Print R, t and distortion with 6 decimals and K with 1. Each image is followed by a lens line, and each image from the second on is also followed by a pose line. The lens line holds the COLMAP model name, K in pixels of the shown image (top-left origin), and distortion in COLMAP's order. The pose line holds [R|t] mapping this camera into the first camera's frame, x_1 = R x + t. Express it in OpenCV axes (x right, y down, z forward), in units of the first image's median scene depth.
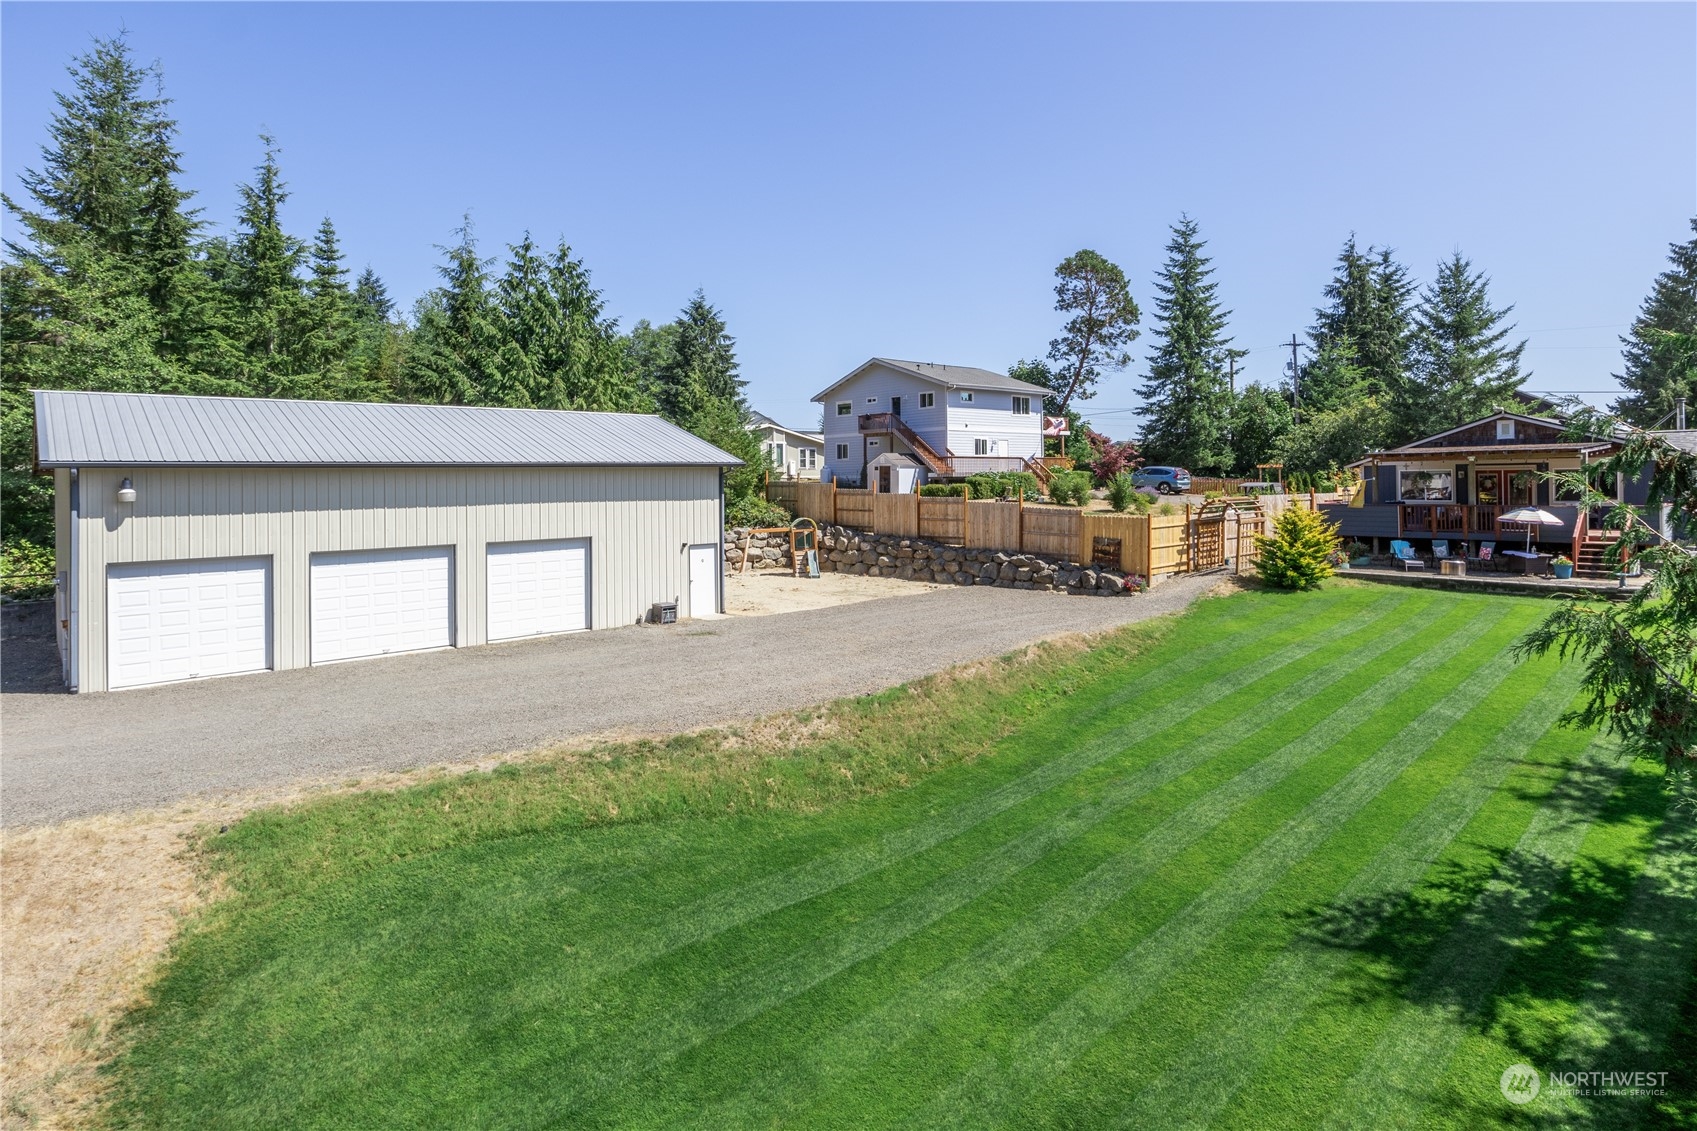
lens RADIAL K [[937.4, 0, 850.5], [0, 937.4, 481.1], [0, 0, 1]] dist [-0.004799, -0.000411]
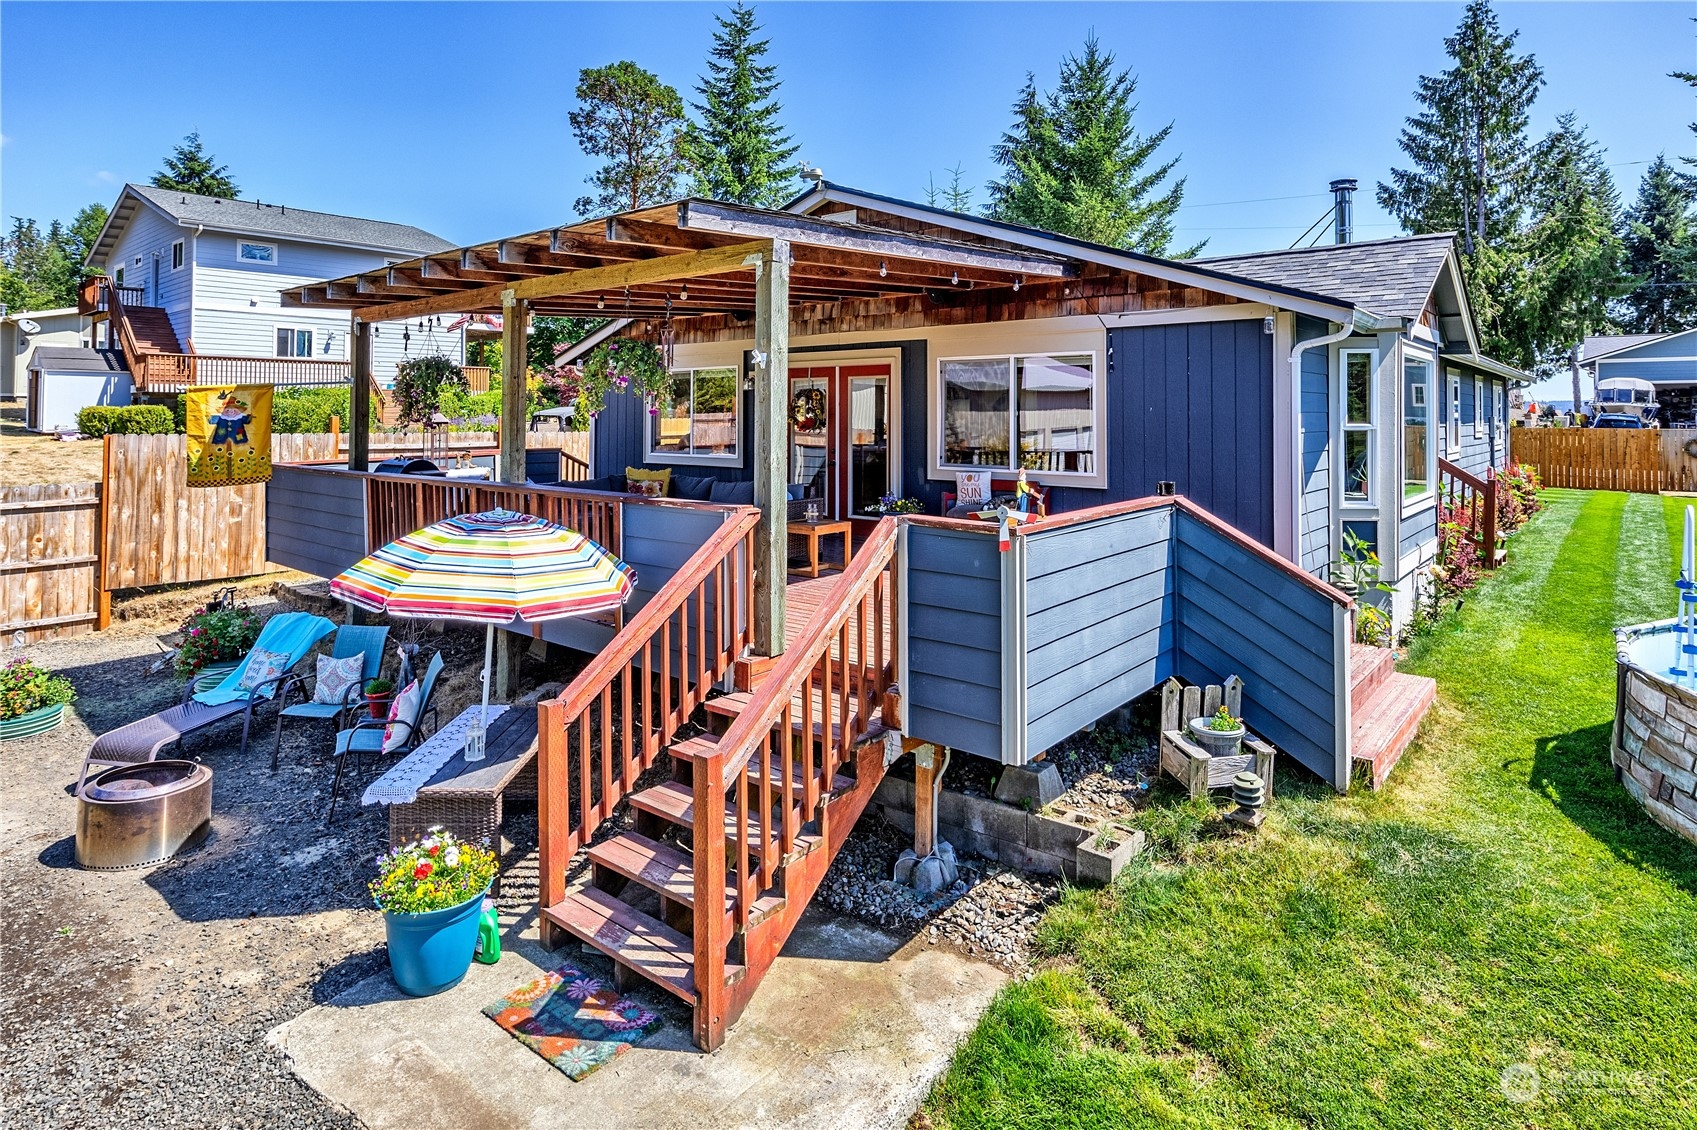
lens RADIAL K [[946.5, 0, 824.4], [0, 946.5, 410.4], [0, 0, 1]] dist [-0.002115, -0.000903]
pose [[0.991822, 0.016116, 0.126607, 0.408062], [-0.015305, 0.999856, -0.007377, 0.003958], [-0.126707, 0.005379, 0.991926, 0.416498]]
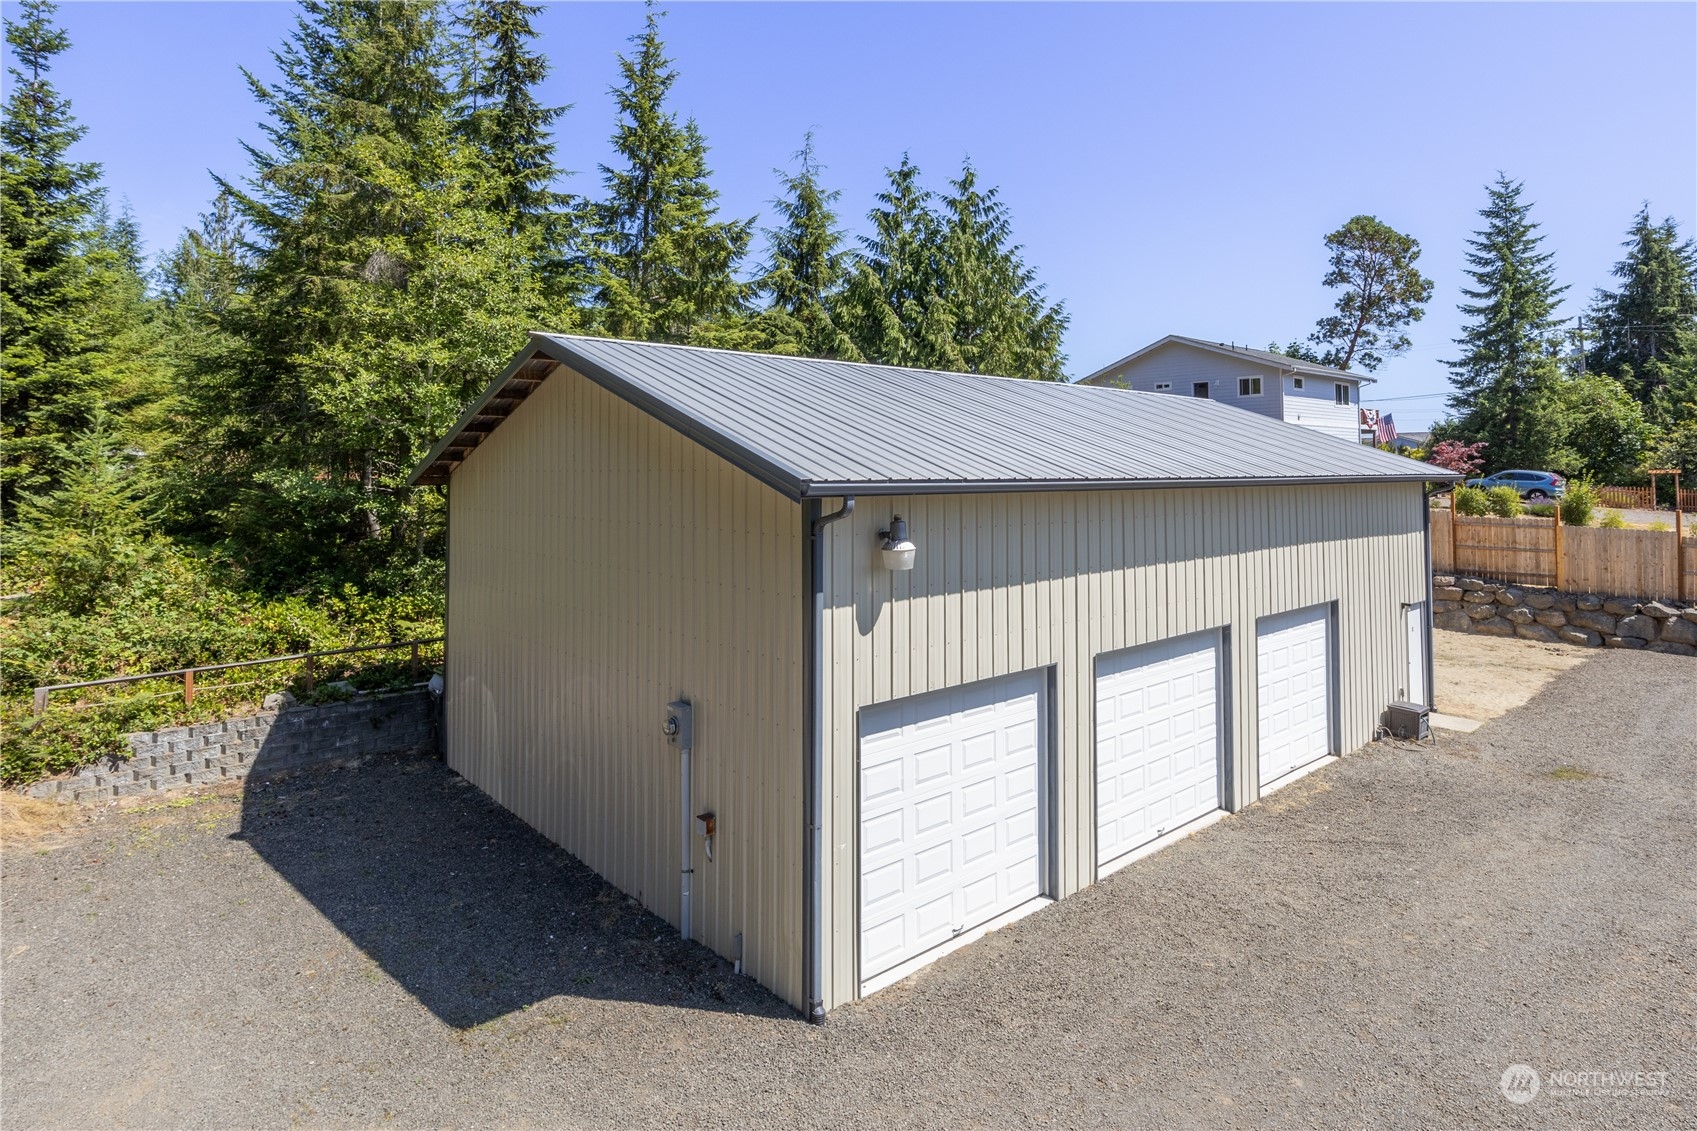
lens RADIAL K [[937.4, 0, 855.7], [0, 937.4, 450.7], [0, 0, 1]] dist [-0.004250, -0.000645]
pose [[0.999876, 0.013322, -0.008346, -0.269567], [-0.013488, 0.999706, -0.020153, -0.009104], [0.008076, 0.020263, 0.999762, 0.183712]]
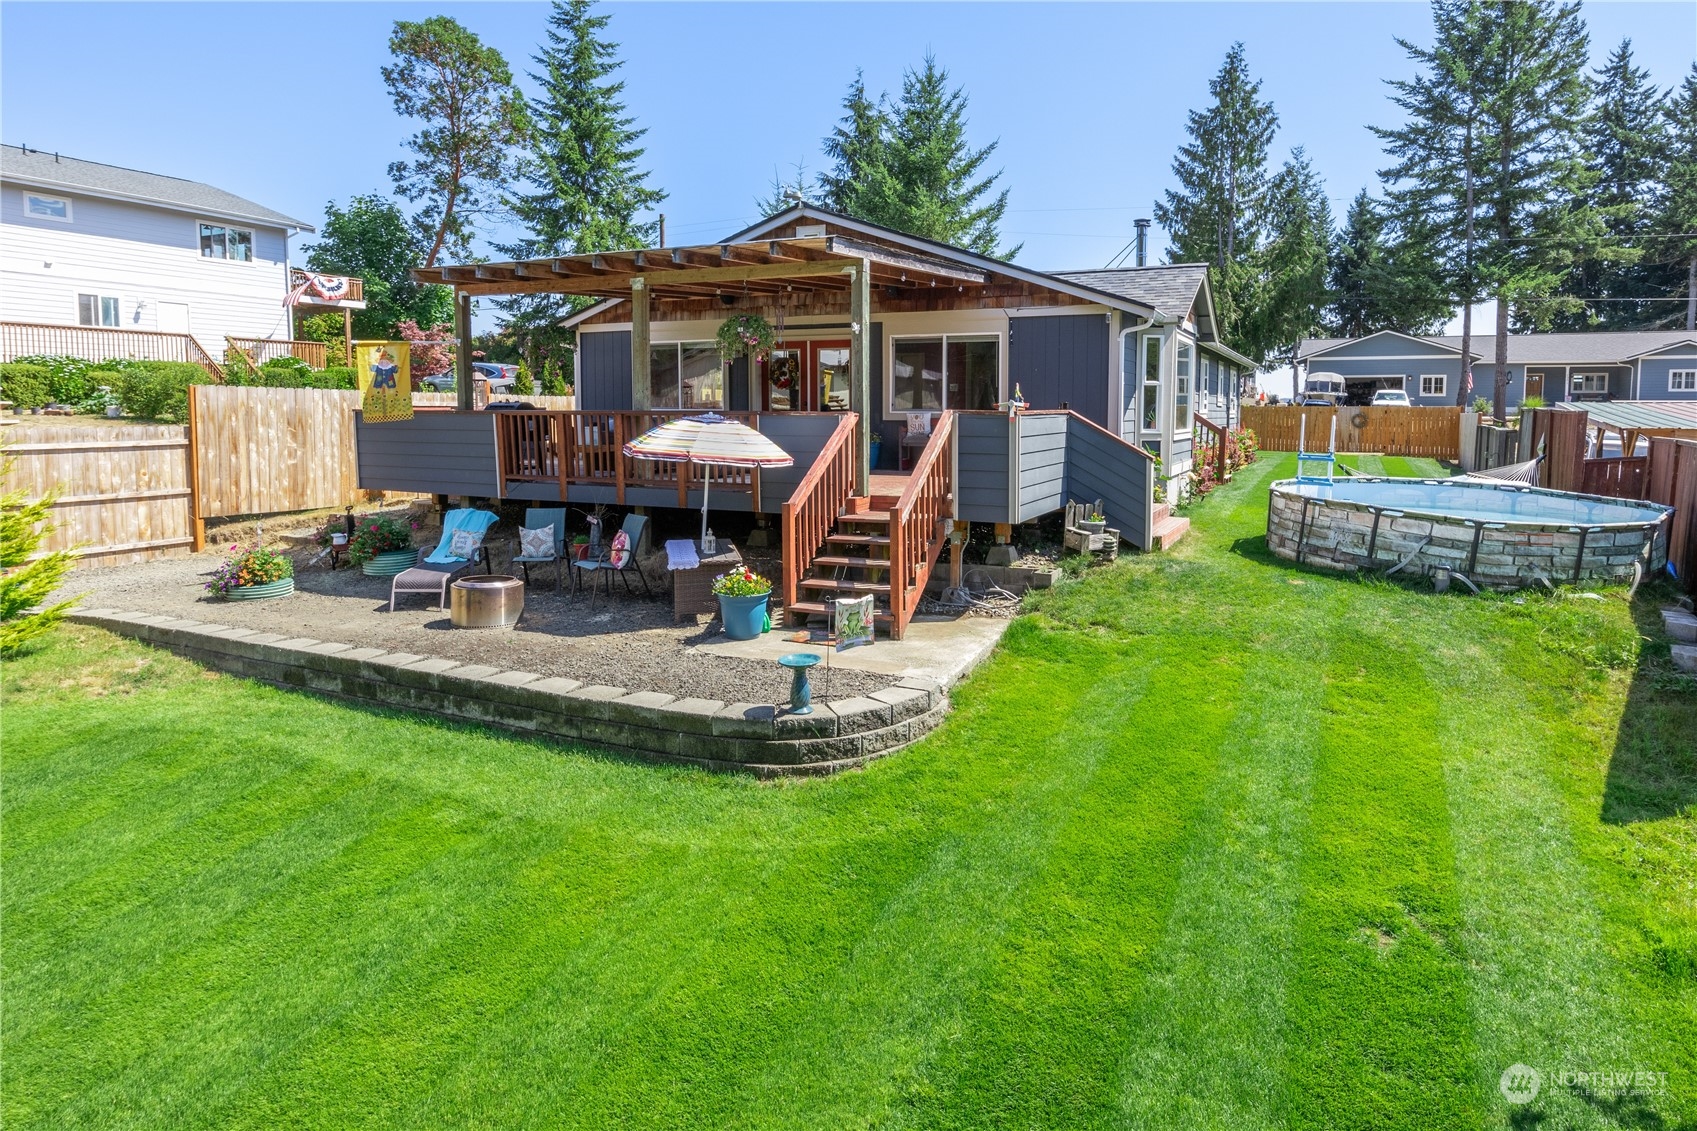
lens RADIAL K [[984.5, 0, 897.7], [0, 984.5, 491.9], [0, 0, 1]] dist [-0.005711, -0.000469]
pose [[0.916297, -0.014445, 0.400240, 0.344060], [-0.018079, 0.996839, 0.077366, 0.014410], [-0.400092, -0.078126, 0.913139, 0.340985]]
